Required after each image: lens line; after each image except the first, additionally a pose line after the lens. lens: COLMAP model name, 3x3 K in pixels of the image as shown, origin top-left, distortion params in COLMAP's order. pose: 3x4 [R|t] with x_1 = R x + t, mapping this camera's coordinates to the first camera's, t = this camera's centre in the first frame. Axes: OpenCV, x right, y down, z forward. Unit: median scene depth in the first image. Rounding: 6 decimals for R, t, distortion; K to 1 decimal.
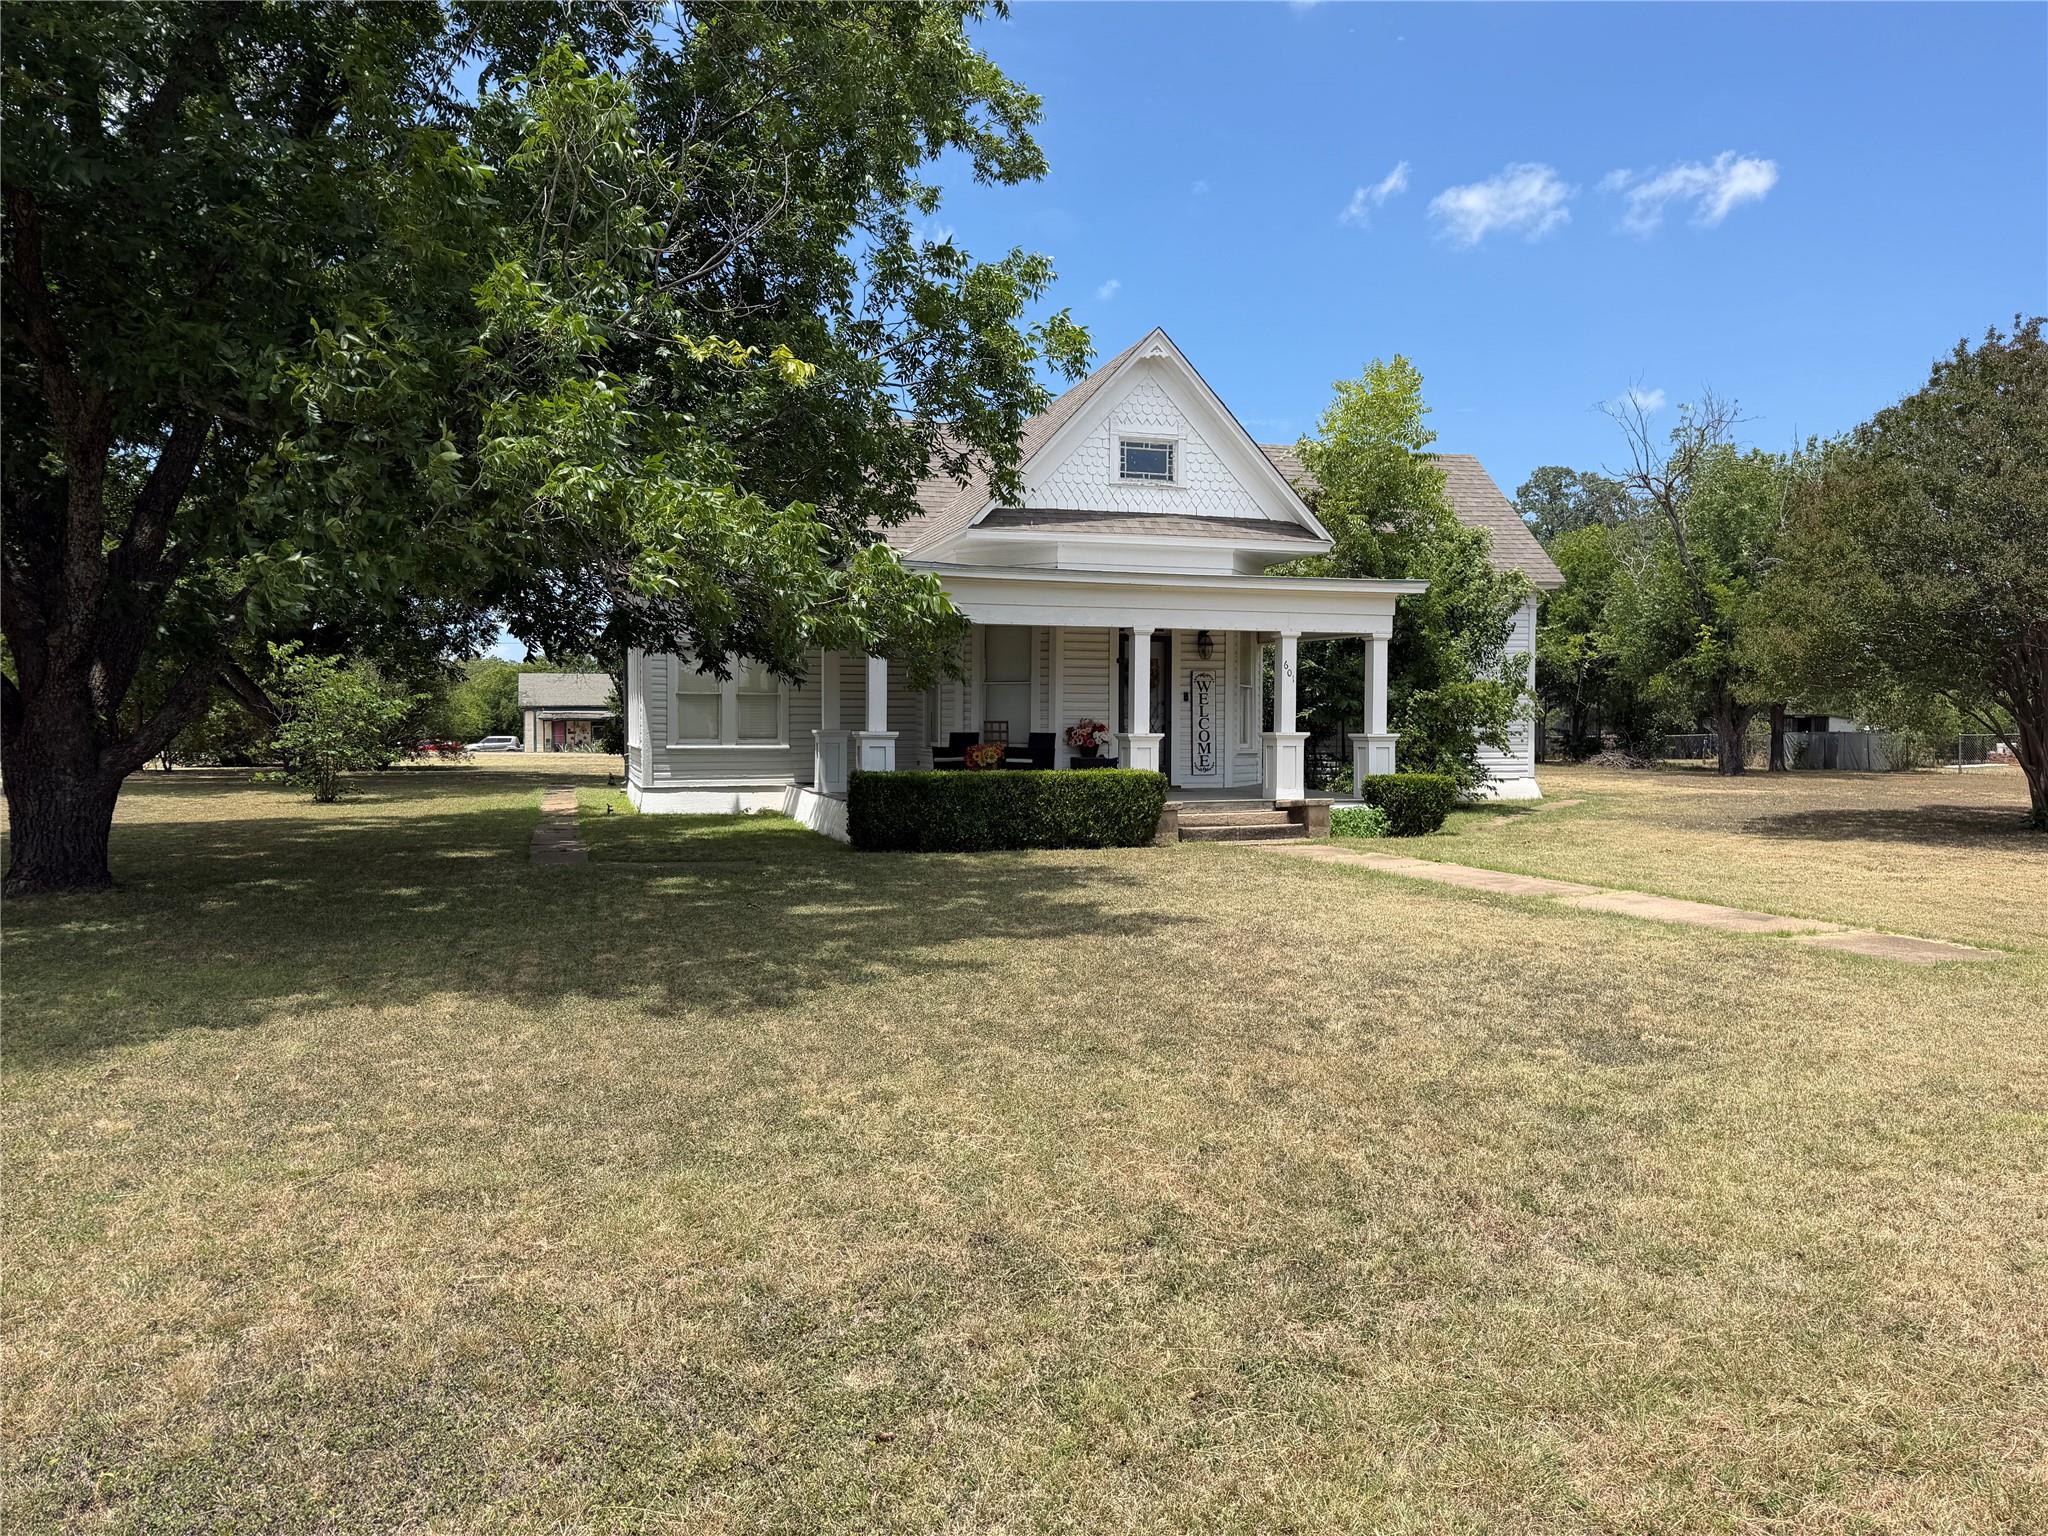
lens RADIAL K [[1425.0, 0, 1020.5], [0, 1425.0, 768.4], [0, 0, 1]] dist [0.006309, -0.004176]
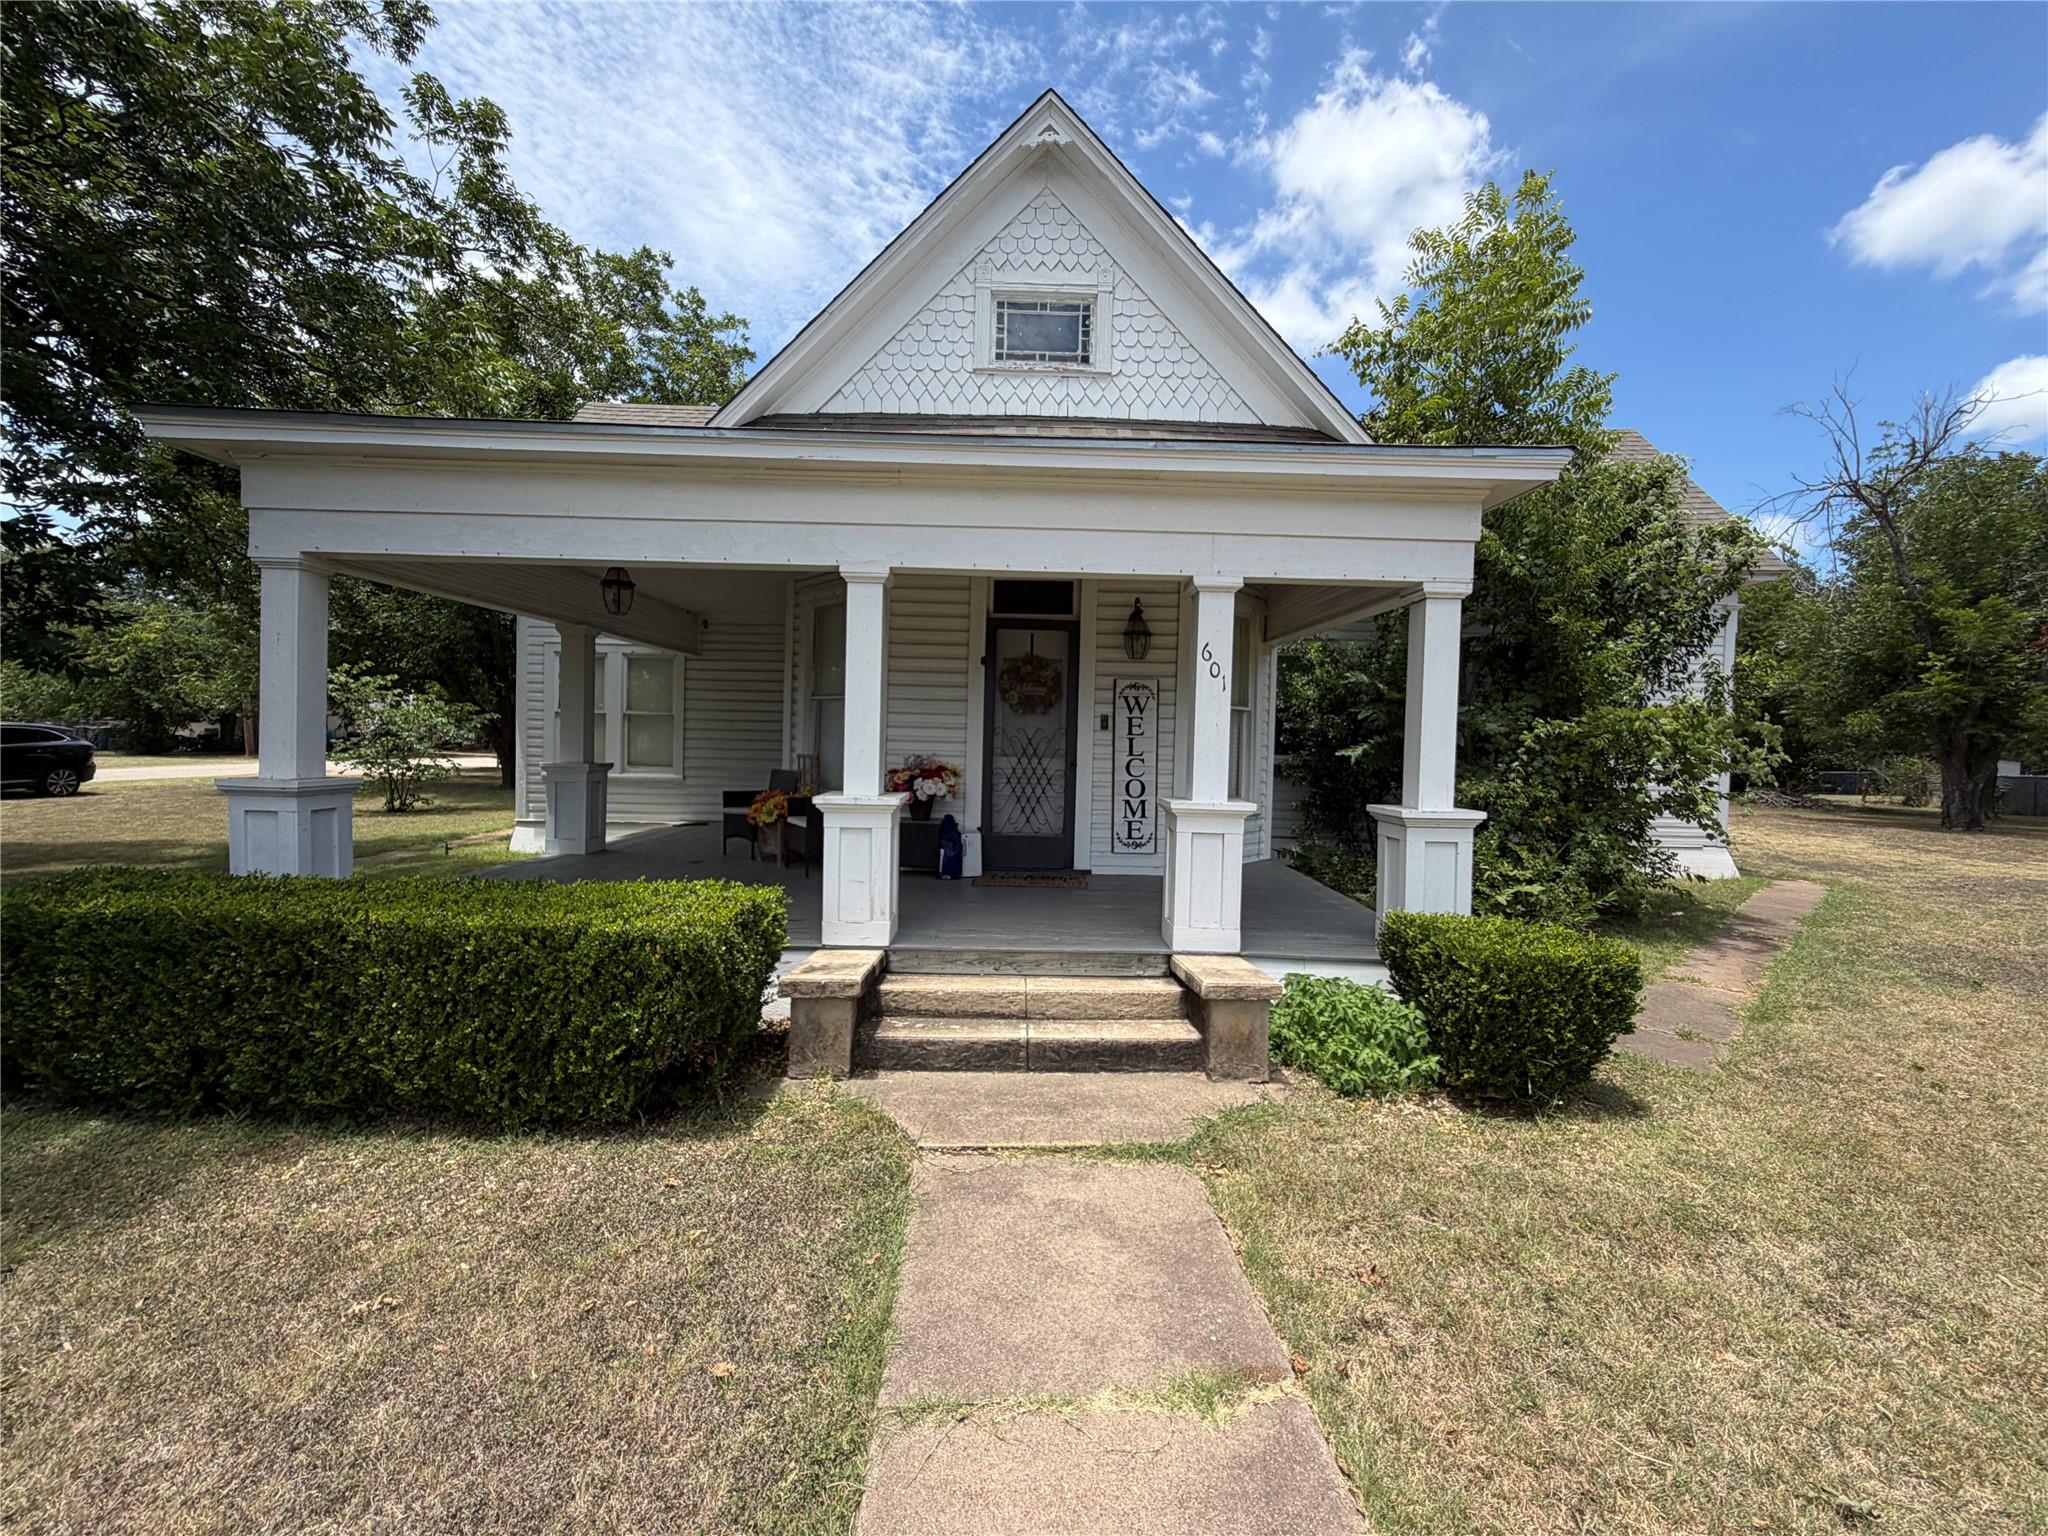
lens RADIAL K [[827.6, 0, 1028.8], [0, 827.6, 761.2], [0, 0, 1]] dist [-0.007643, 0.001164]
pose [[0.956372, 0.029727, -0.290634, 0.187894], [-0.031919, 0.999487, -0.002803, -0.031807], [0.290401, 0.011958, 0.956830, 0.656726]]
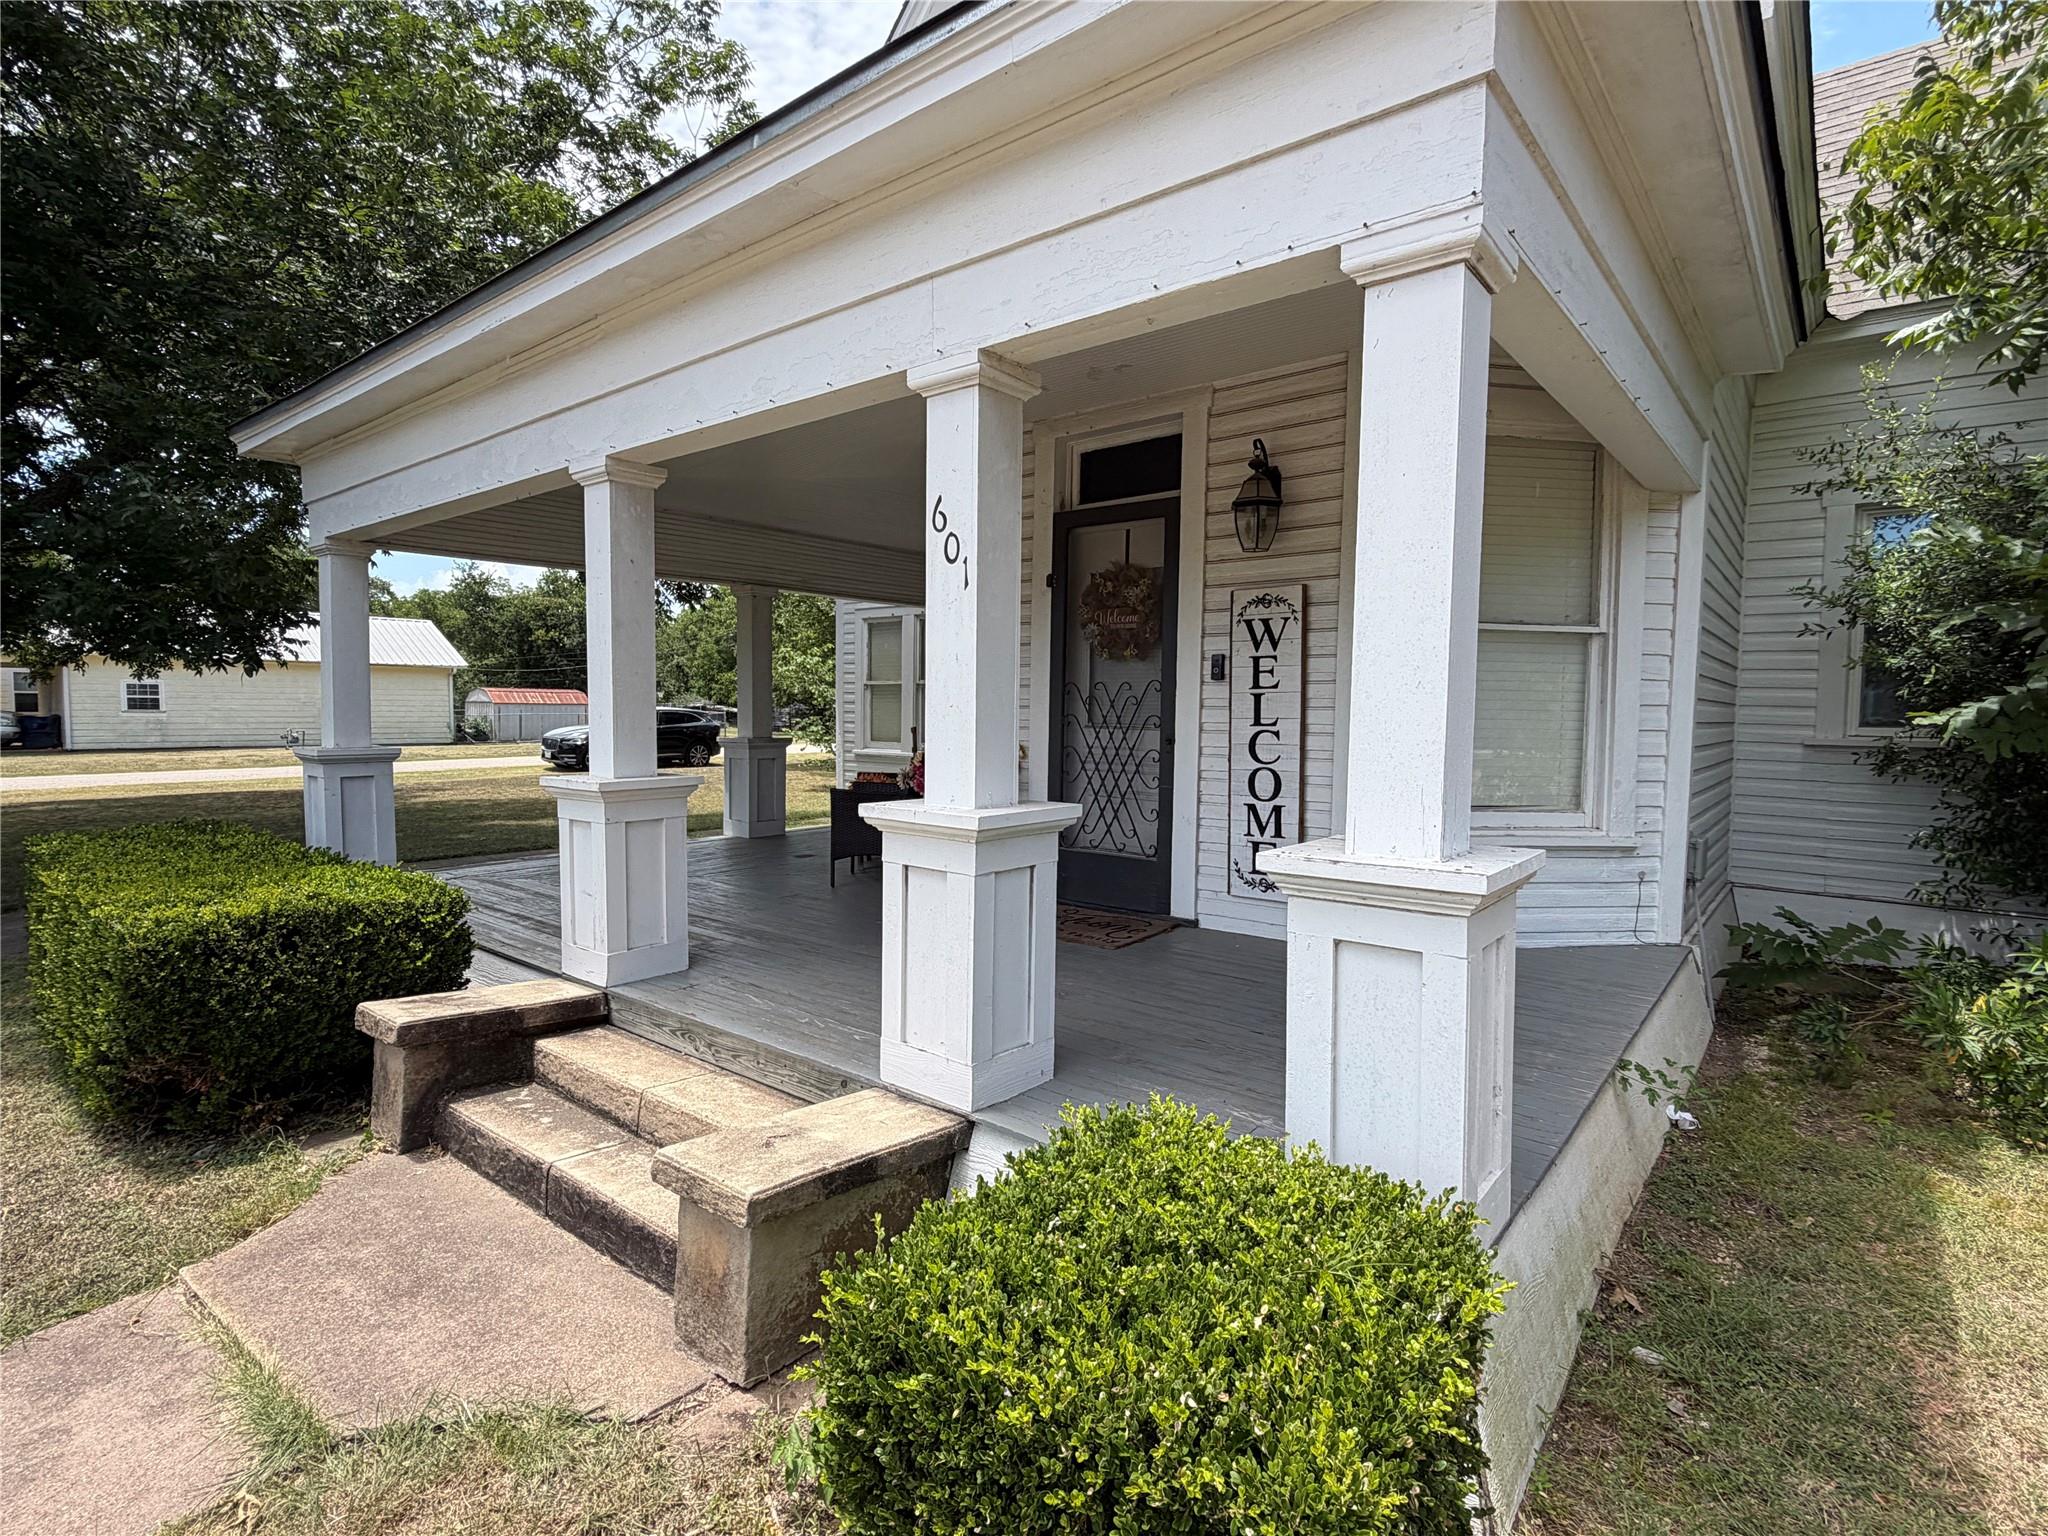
lens RADIAL K [[1017.2, 0, 1023.6], [0, 1017.2, 763.7], [0, 0, 1]] dist [-0.003899, -0.000506]
pose [[0.543154, 0.050948, -0.838086, 0.299293], [-0.032132, 0.998687, 0.039887, -0.035292], [0.839018, 0.005265, 0.544078, 0.826654]]
